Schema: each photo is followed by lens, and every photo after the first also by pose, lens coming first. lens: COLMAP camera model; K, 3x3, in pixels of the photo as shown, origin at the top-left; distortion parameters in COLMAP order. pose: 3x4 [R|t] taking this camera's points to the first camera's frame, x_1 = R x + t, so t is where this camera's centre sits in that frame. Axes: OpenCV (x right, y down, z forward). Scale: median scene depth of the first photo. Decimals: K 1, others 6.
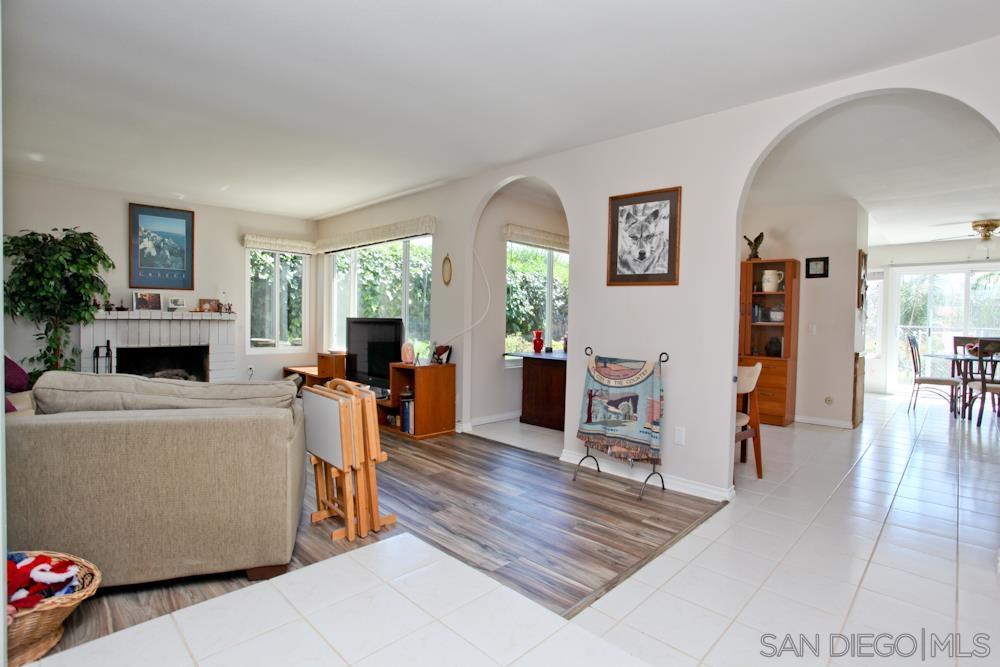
lens RADIAL K [[487.1, 0, 500.0], [0, 487.1, 333.5], [0, 0, 1]] dist [-0.032546, 0.002261]
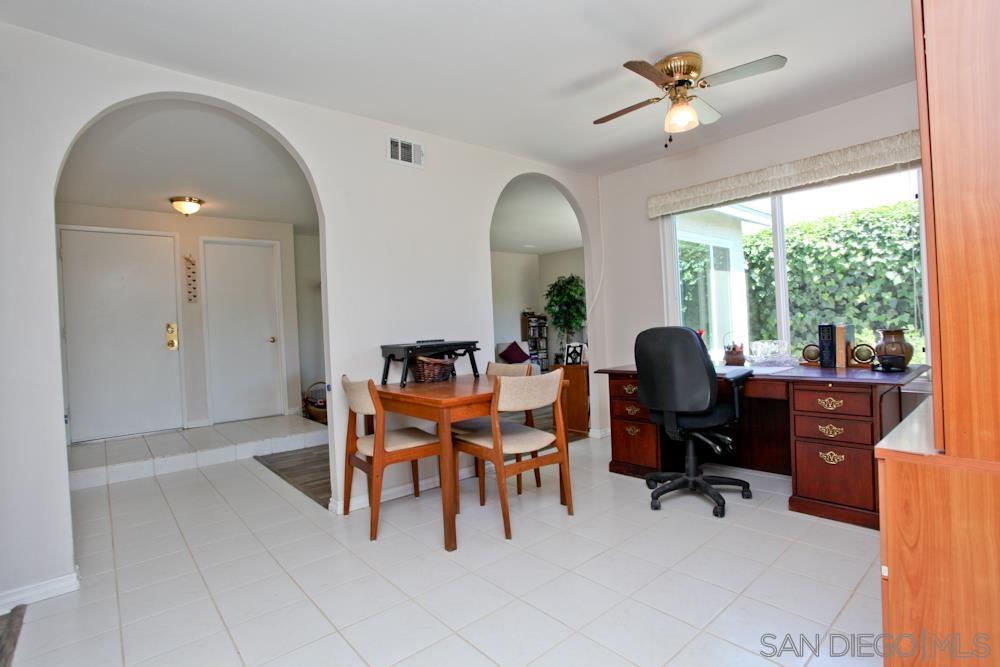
lens RADIAL K [[487.1, 0, 500.0], [0, 487.1, 333.5], [0, 0, 1]] dist [-0.032546, 0.002261]
pose [[-0.089610, -0.001921, -0.995975, 0.801340], [0.008232, 0.999963, -0.002670, -0.003002], [0.995943, -0.008438, -0.089591, 0.813646]]
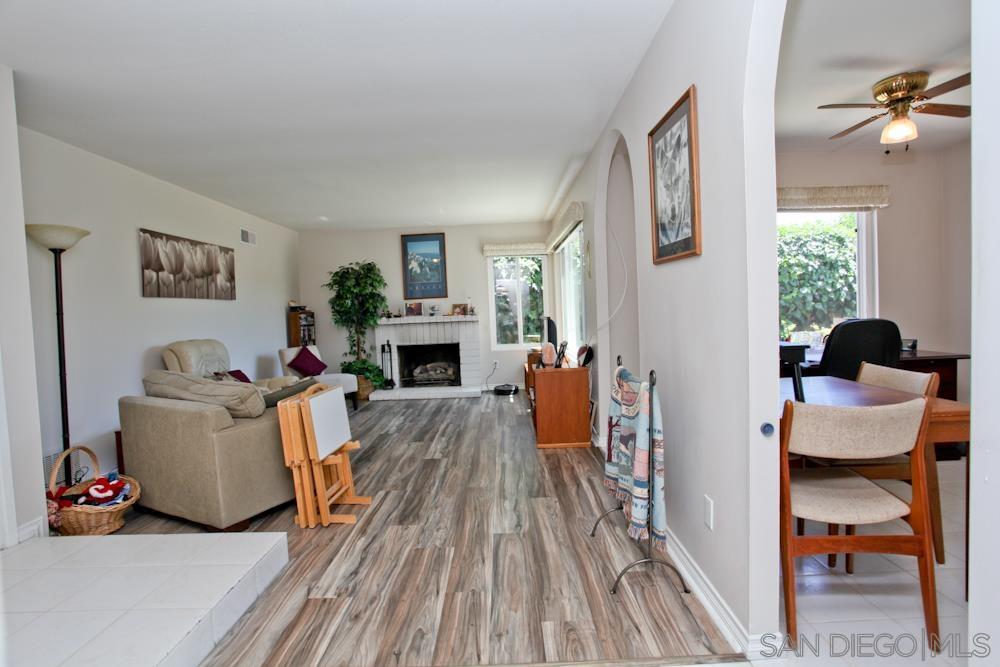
lens RADIAL K [[487.1, 0, 500.0], [0, 487.1, 333.5], [0, 0, 1]] dist [-0.032546, 0.002261]
pose [[0.697684, -0.009876, -0.716338, 0.365264], [0.026322, 0.999583, 0.011856, -0.011011], [0.715922, -0.027128, 0.697653, 0.247850]]
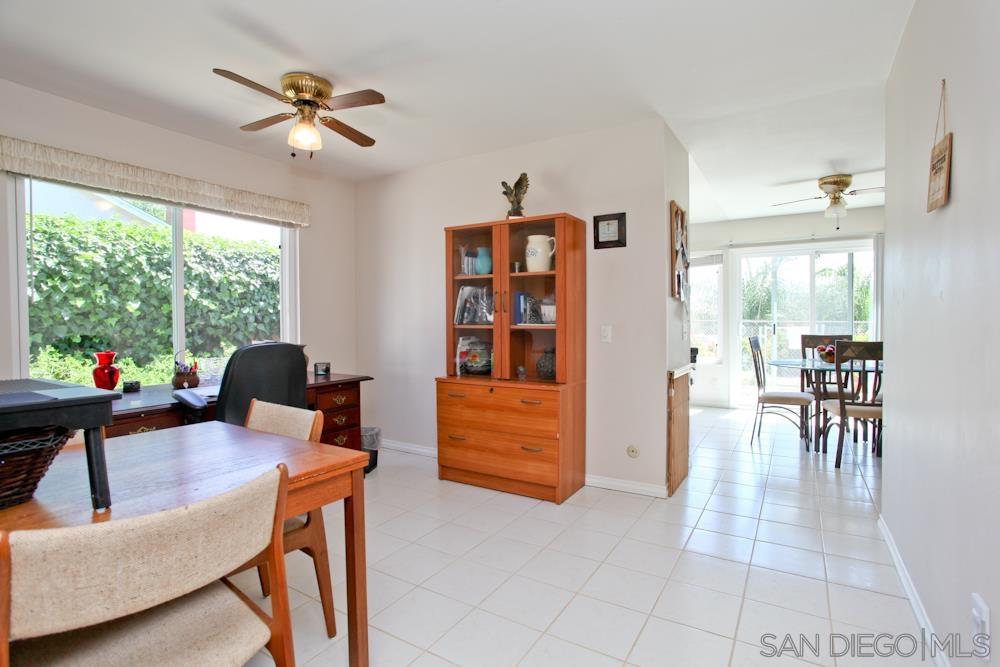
lens RADIAL K [[487.7, 0, 515.1], [0, 487.7, 334.3], [0, 0, 1]] dist [-0.062549, 0.000579]
pose [[0.971448, -0.029389, 0.235426, 0.386790], [0.029742, 0.999555, 0.002053, -0.011900], [-0.235381, 0.005008, 0.971890, 0.425045]]
